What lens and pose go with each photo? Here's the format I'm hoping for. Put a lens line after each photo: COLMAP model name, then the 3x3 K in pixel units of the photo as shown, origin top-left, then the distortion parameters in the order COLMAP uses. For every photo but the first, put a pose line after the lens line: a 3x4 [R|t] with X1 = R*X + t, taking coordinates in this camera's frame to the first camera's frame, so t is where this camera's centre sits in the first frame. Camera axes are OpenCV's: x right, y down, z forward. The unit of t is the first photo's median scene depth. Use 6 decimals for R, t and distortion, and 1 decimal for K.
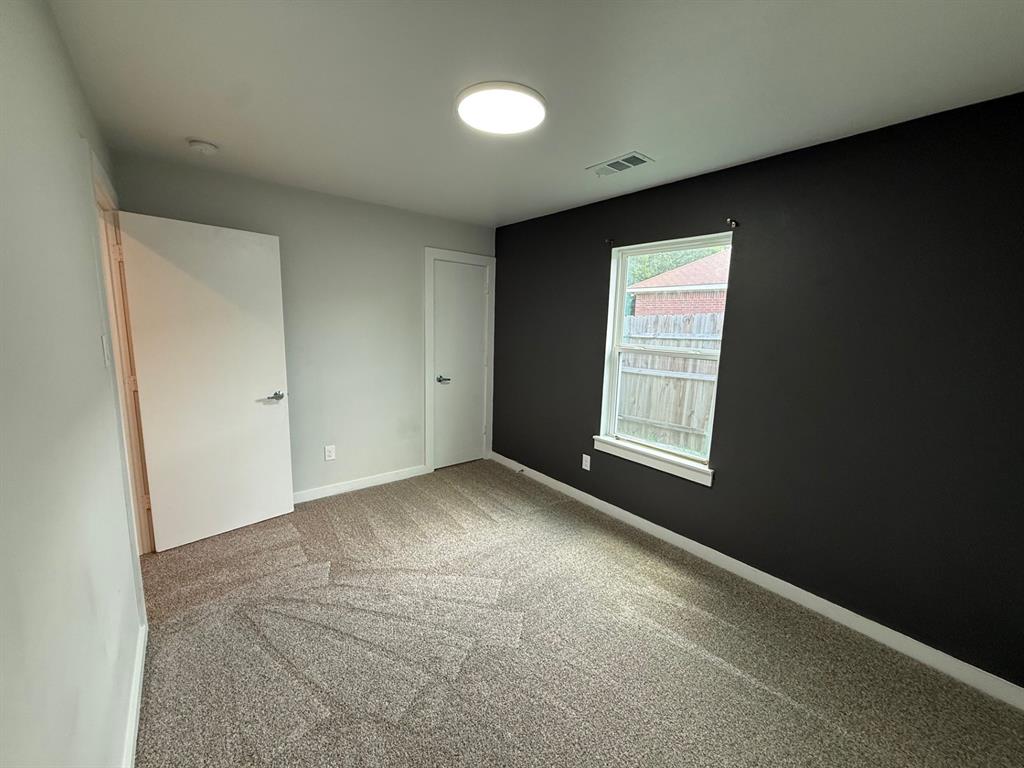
lens RADIAL K [[410.4, 0, 506.8], [0, 410.4, 384.5], [0, 0, 1]] dist [0.002126, 0.000355]
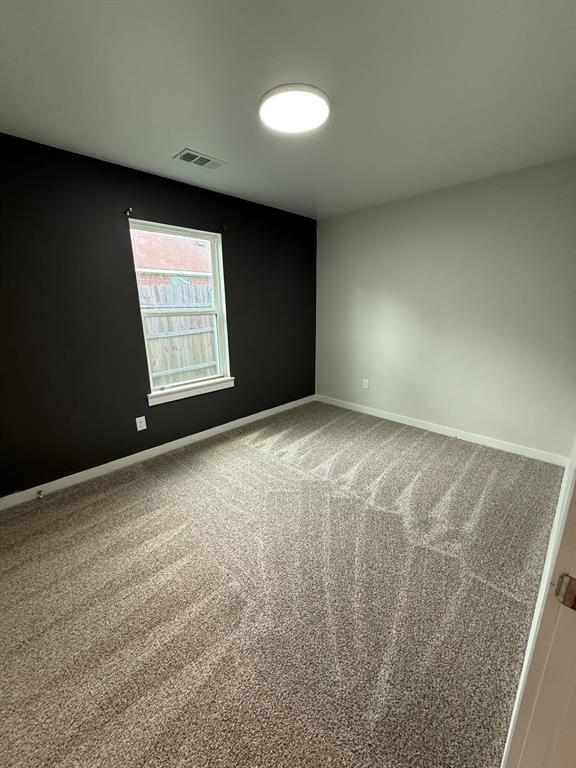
lens RADIAL K [[307.8, 0, 284.7], [0, 307.8, 383.3], [0, 0, 1]] dist [0.002126, 0.000355]
pose [[-0.123224, -0.270505, 0.954800, -0.717233], [0.163051, 0.943538, 0.288357, -0.099007], [-0.978892, 0.191214, -0.072160, 0.800380]]
